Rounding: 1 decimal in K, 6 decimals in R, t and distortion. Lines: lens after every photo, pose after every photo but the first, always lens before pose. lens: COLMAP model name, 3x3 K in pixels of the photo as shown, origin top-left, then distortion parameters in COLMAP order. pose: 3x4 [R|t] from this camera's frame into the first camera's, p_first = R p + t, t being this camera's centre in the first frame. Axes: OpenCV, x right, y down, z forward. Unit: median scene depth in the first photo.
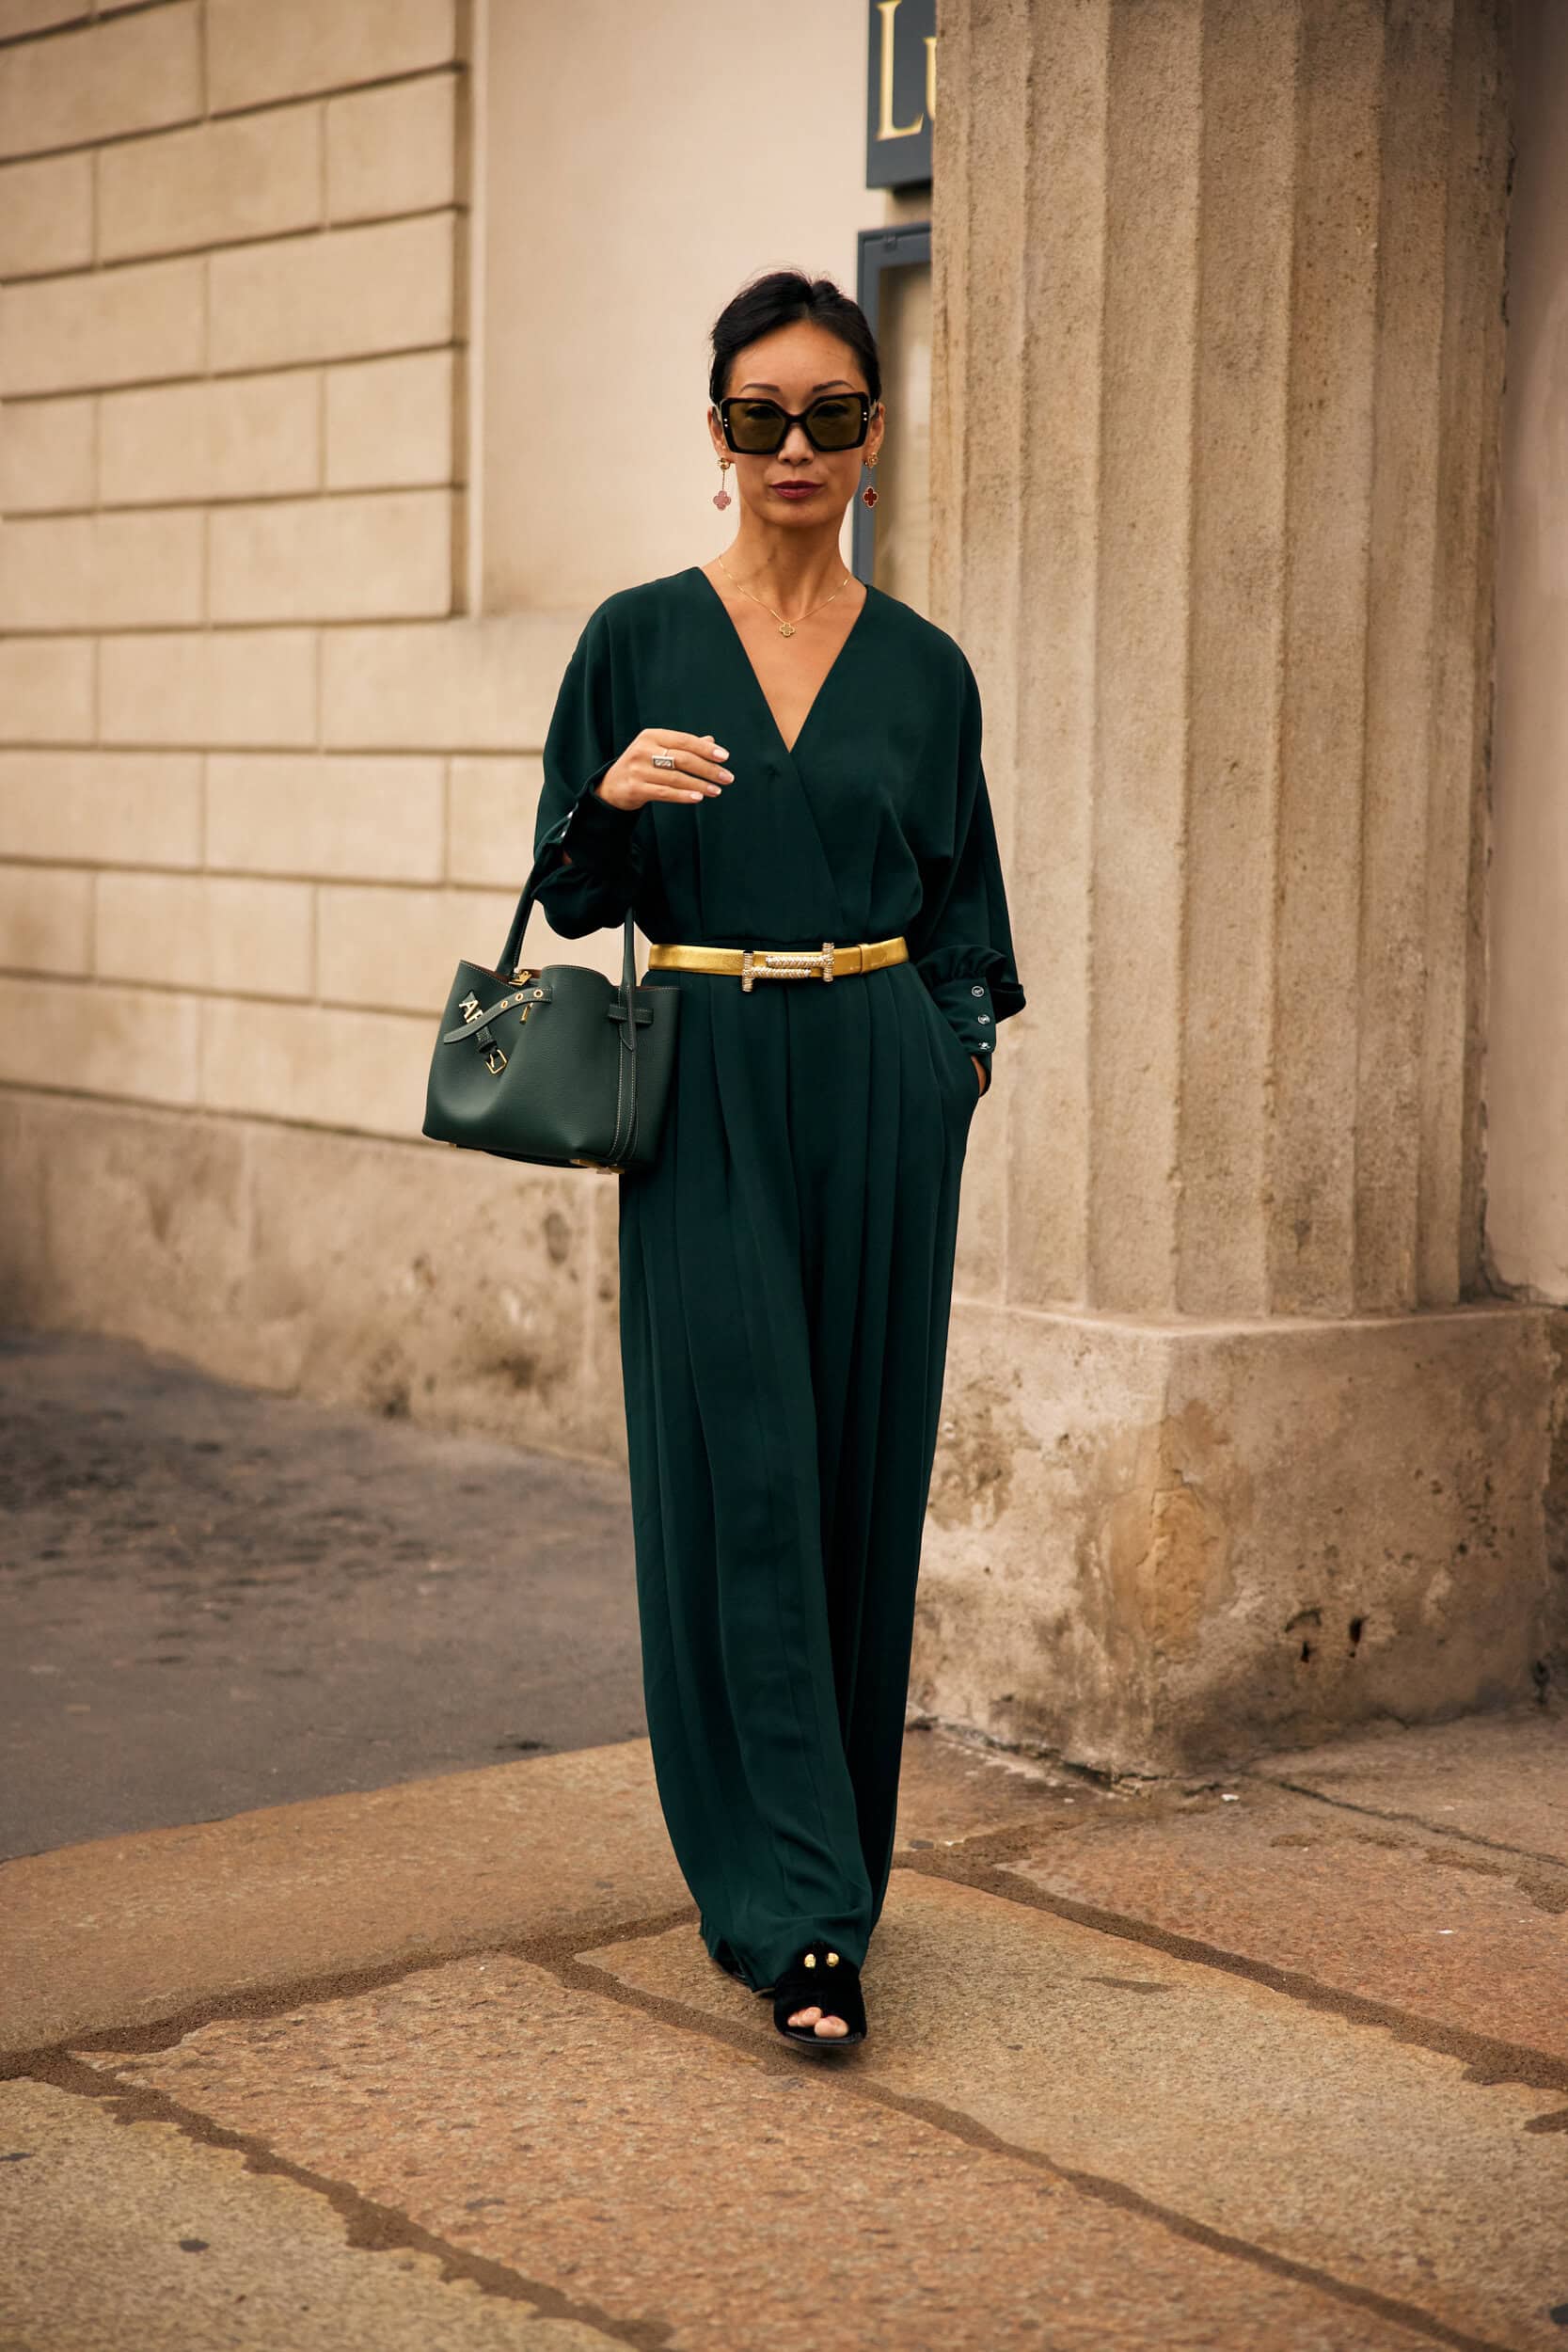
lens RADIAL K [[4283.3, 0, 792.7], [0, 4283.3, 1174.8], [0, 0, 1]] dist [0.208440, 0.000000]
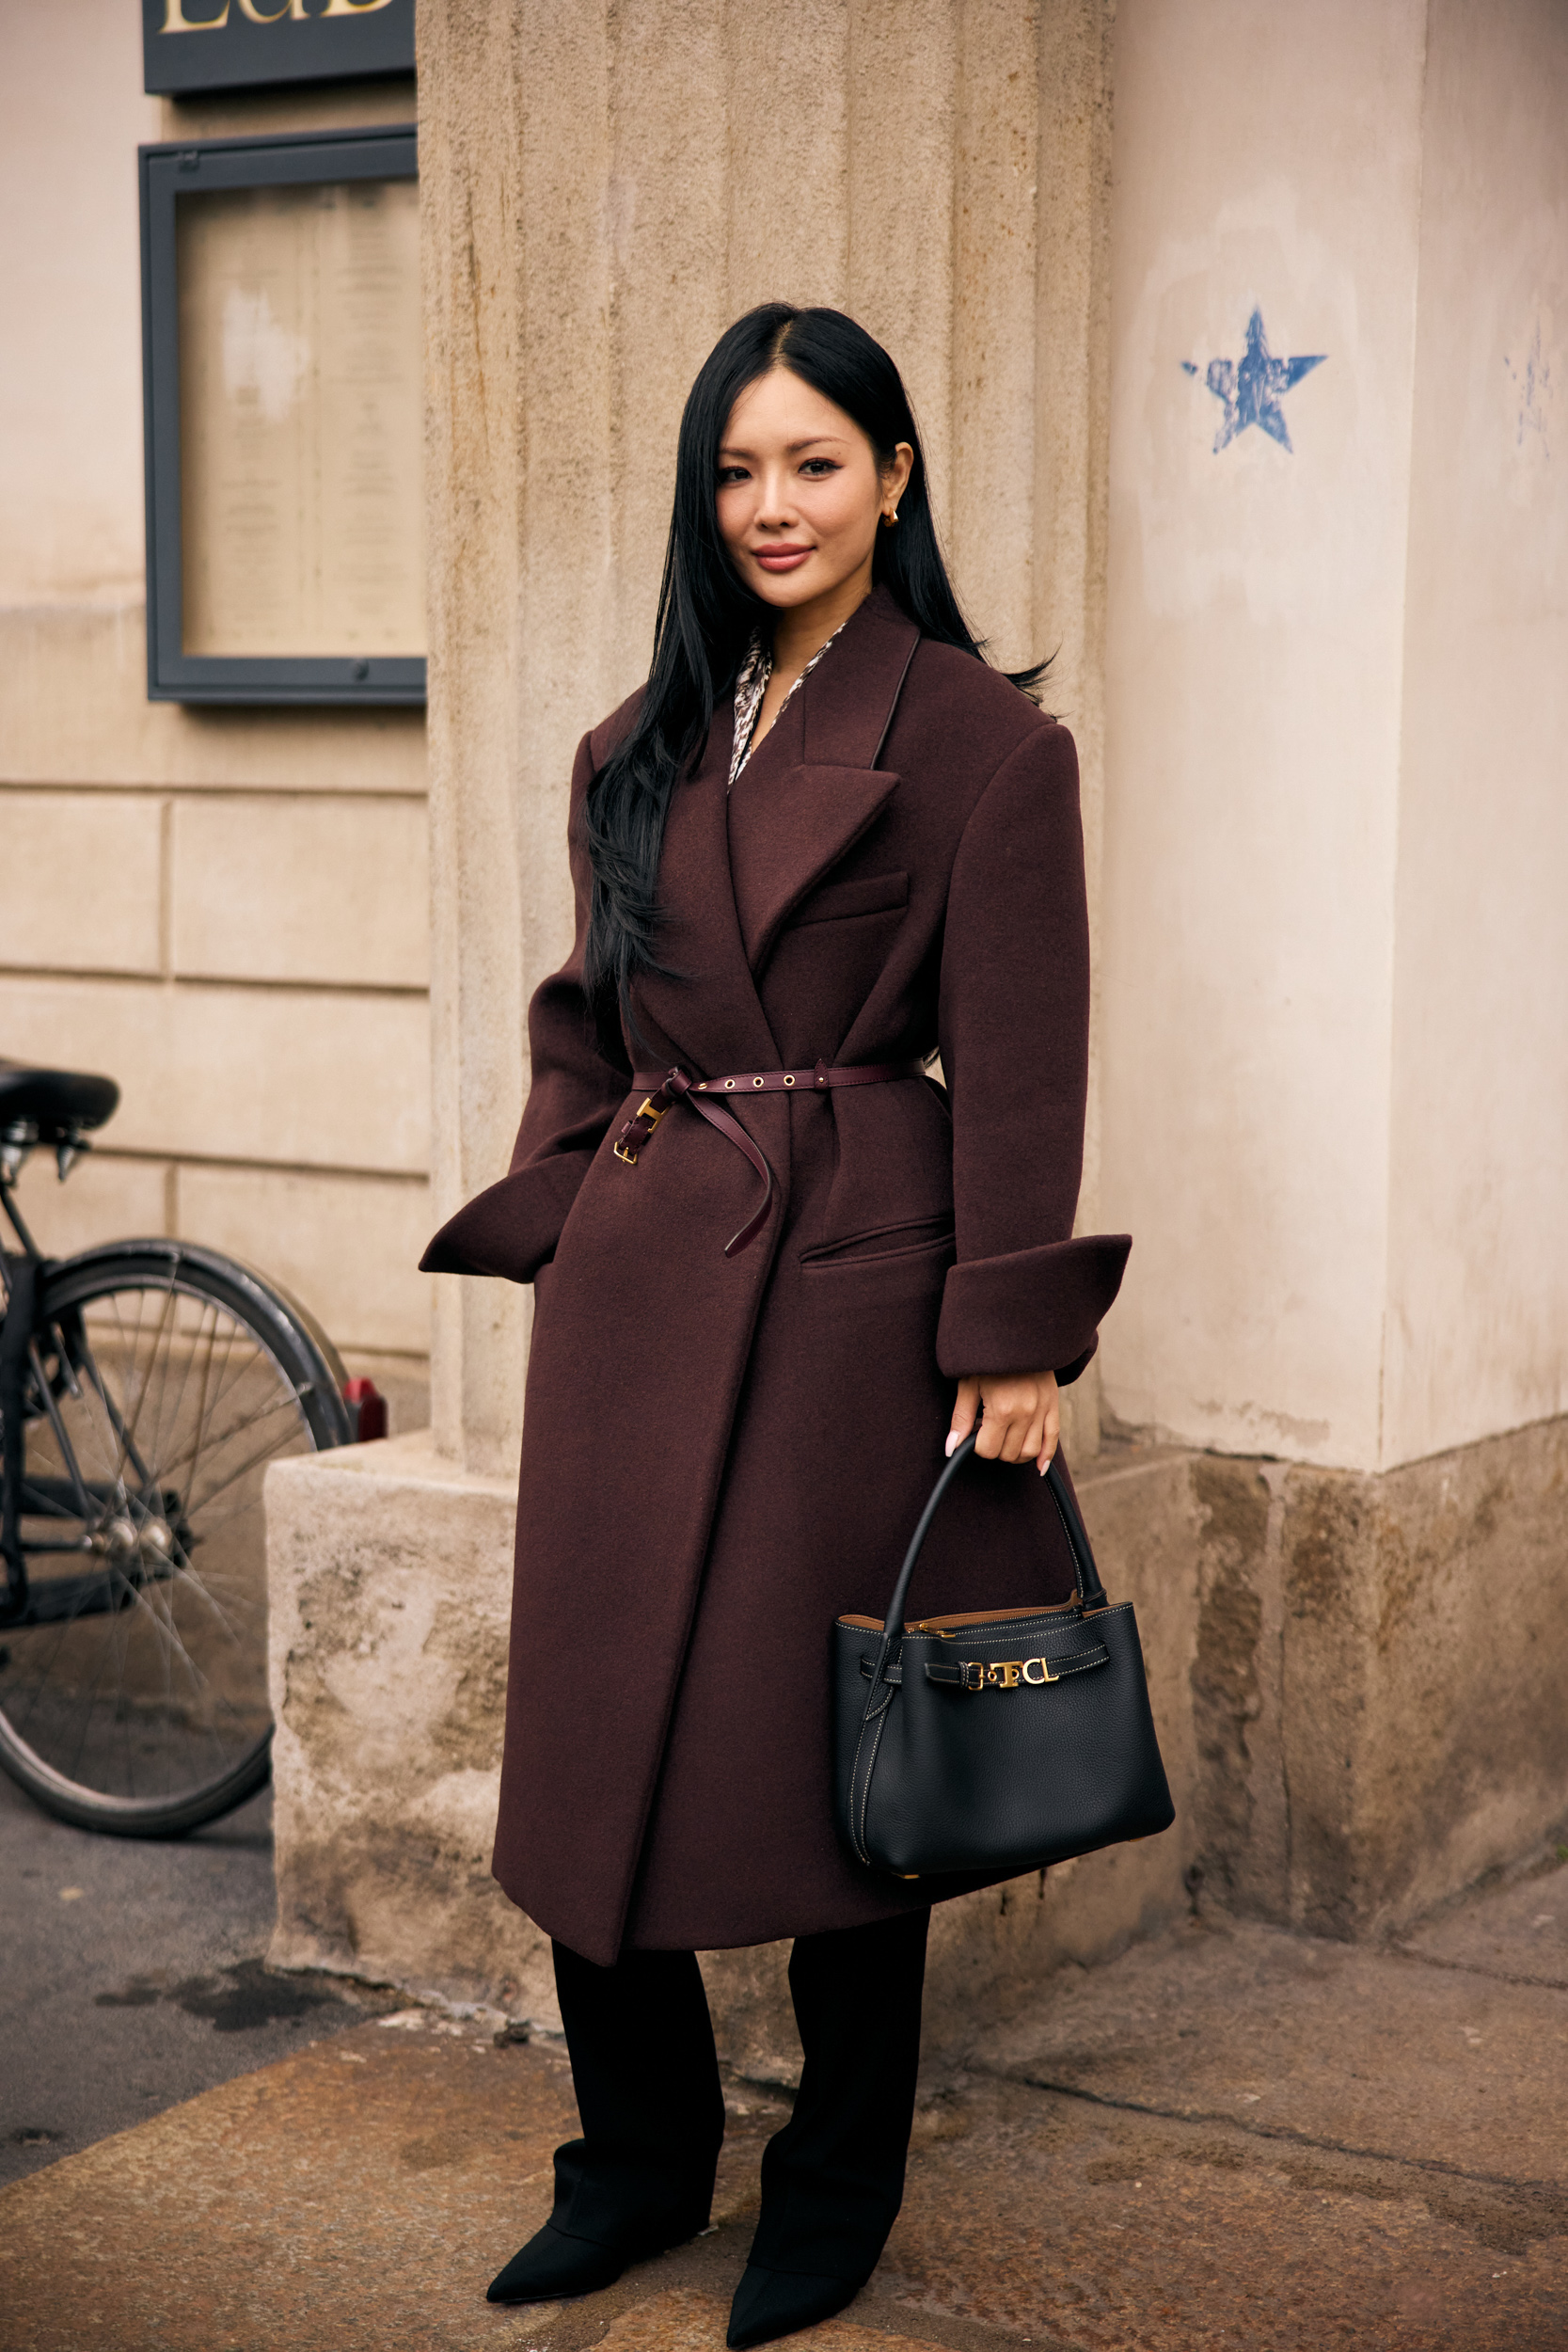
lens RADIAL K [[4011.5, 0, 776.8], [0, 4011.5, 1187.5], [0, 0, 1]] dist [0.157590, 0.000000]
pose [[0.933174, -0.047538, 0.356267, -0.188519], [0.039266, 0.998766, 0.030419, -0.050615], [-0.357273, -0.014397, 0.933889, 0.296134]]
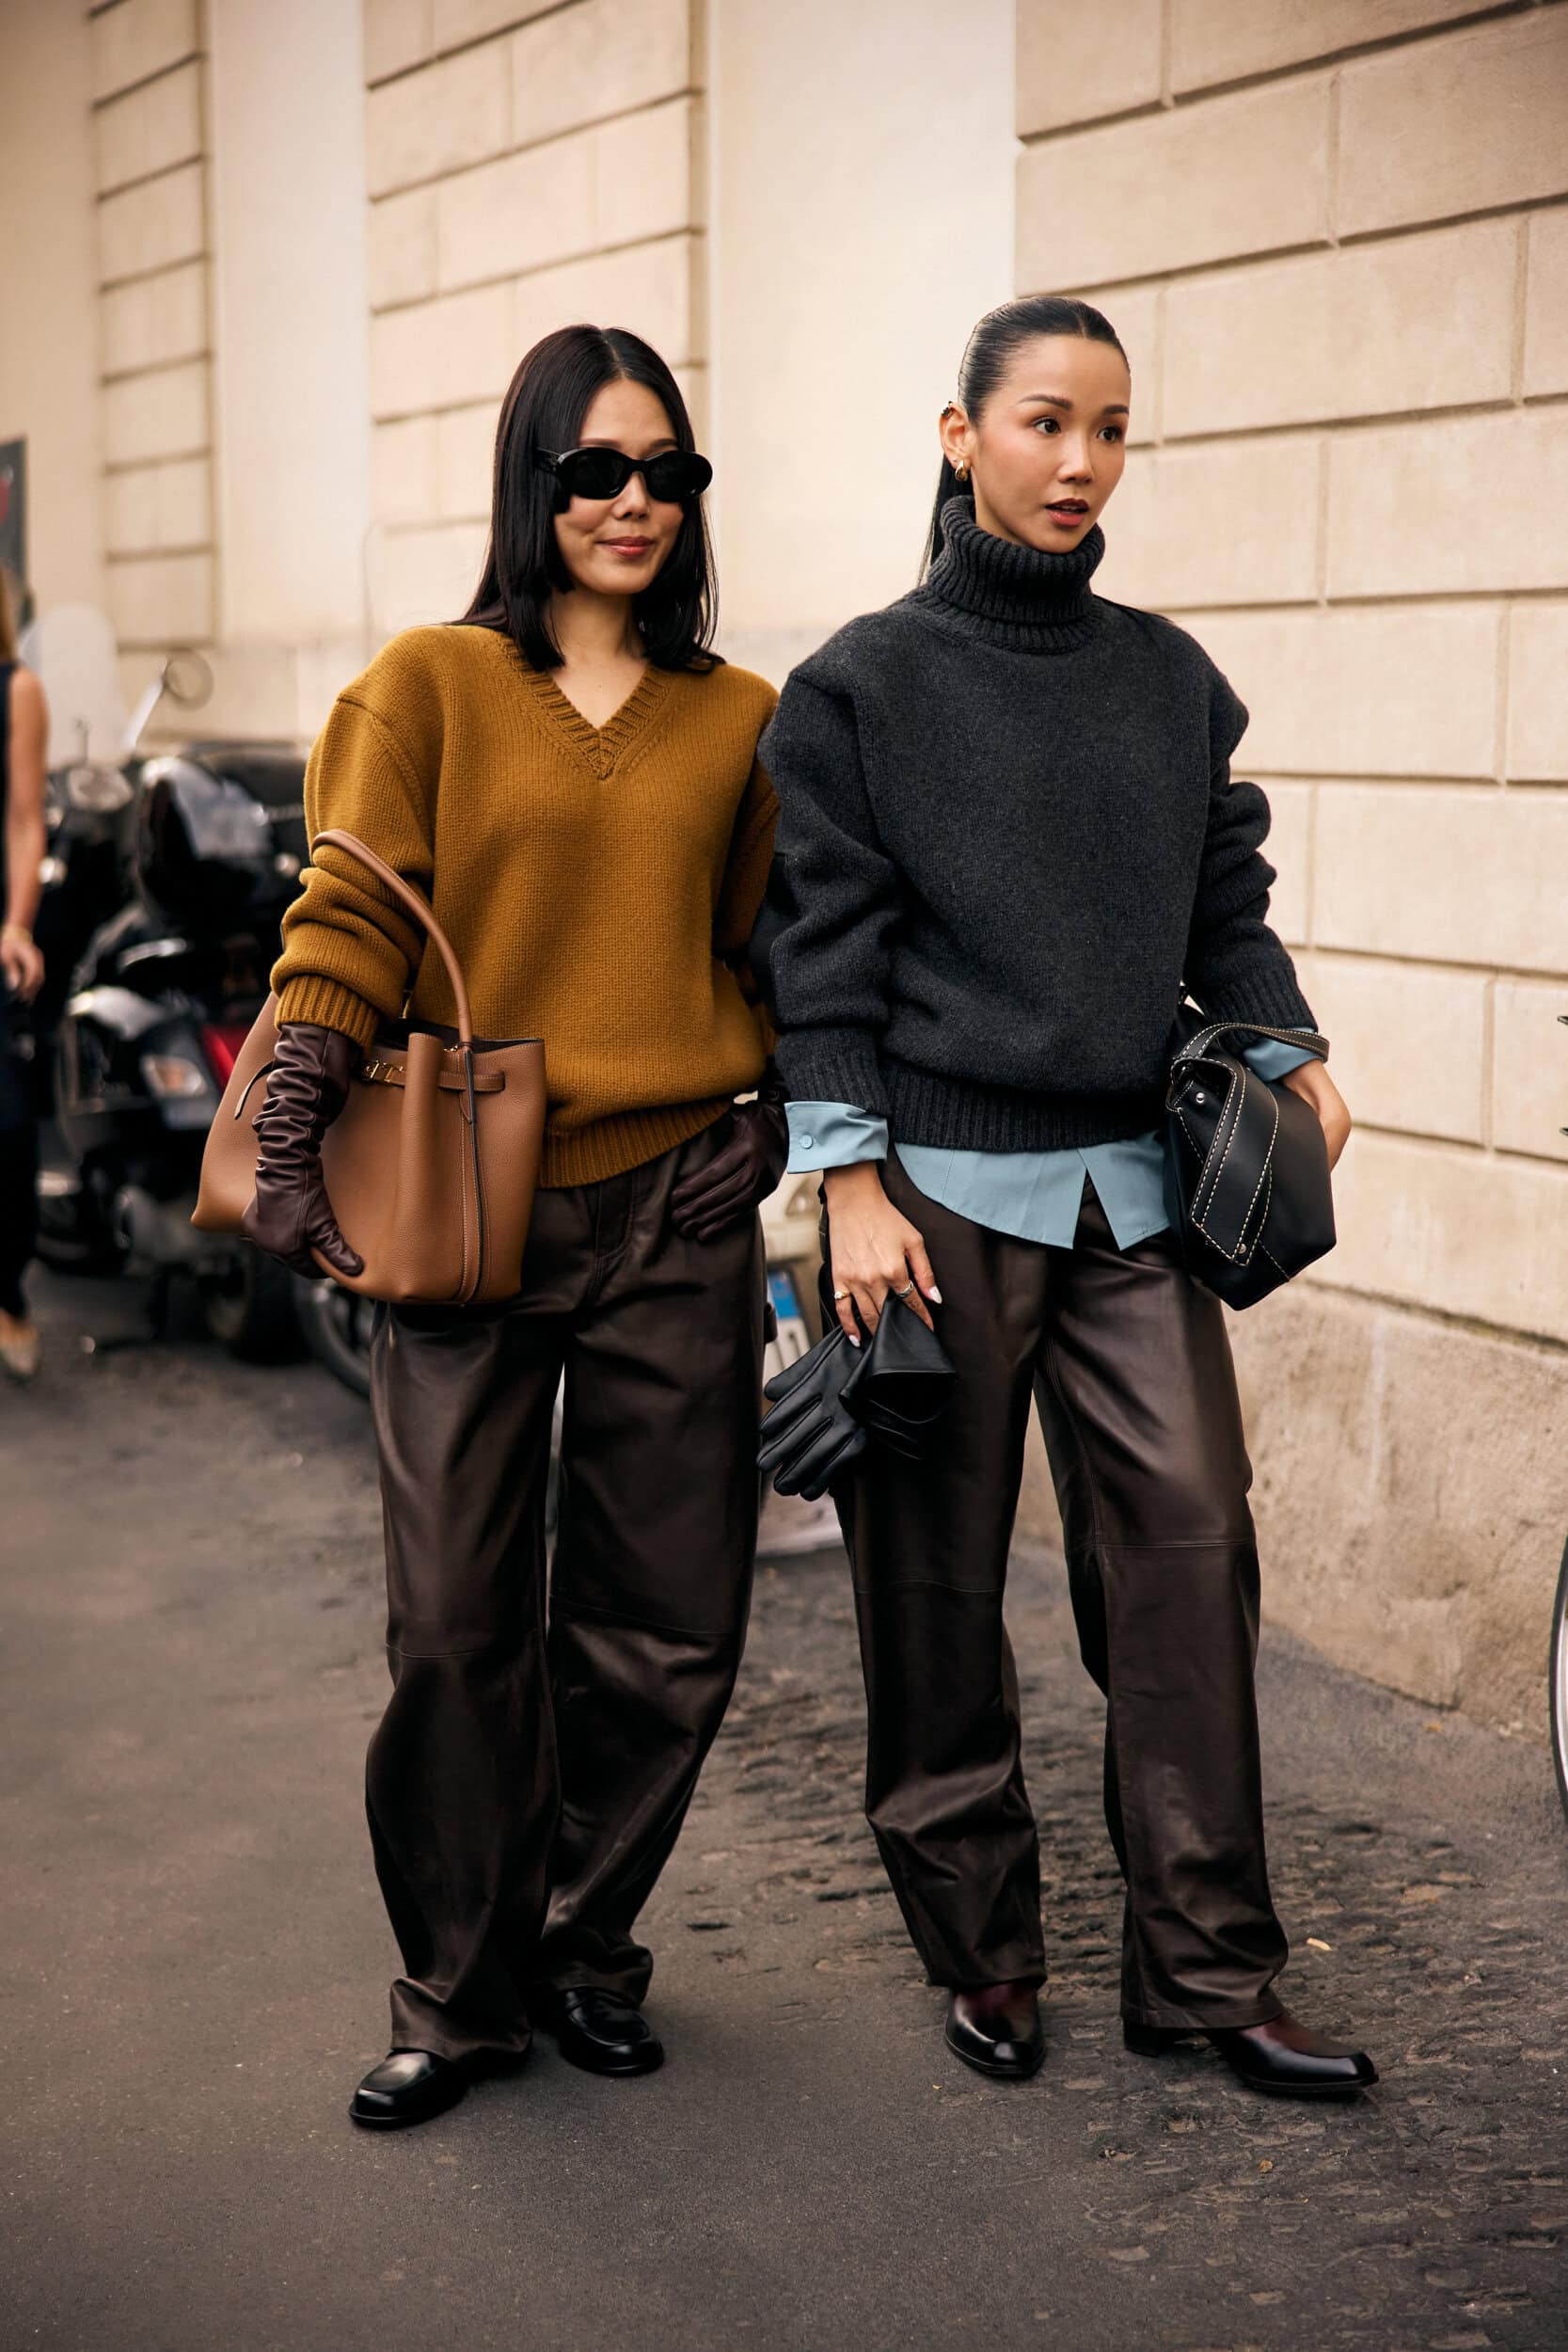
lens RADIAL K [[3857.4, 0, 823.6], [0, 3857.4, 1225.0], [0, 0, 1]] dist [0.133274, 0.000000]
pose [[0.981041, 0.007795, -0.193644, -0.142574], [0.001185, 0.998931, 0.046217, -0.084530], [0.193798, -0.045570, 0.979983, 0.553349]]
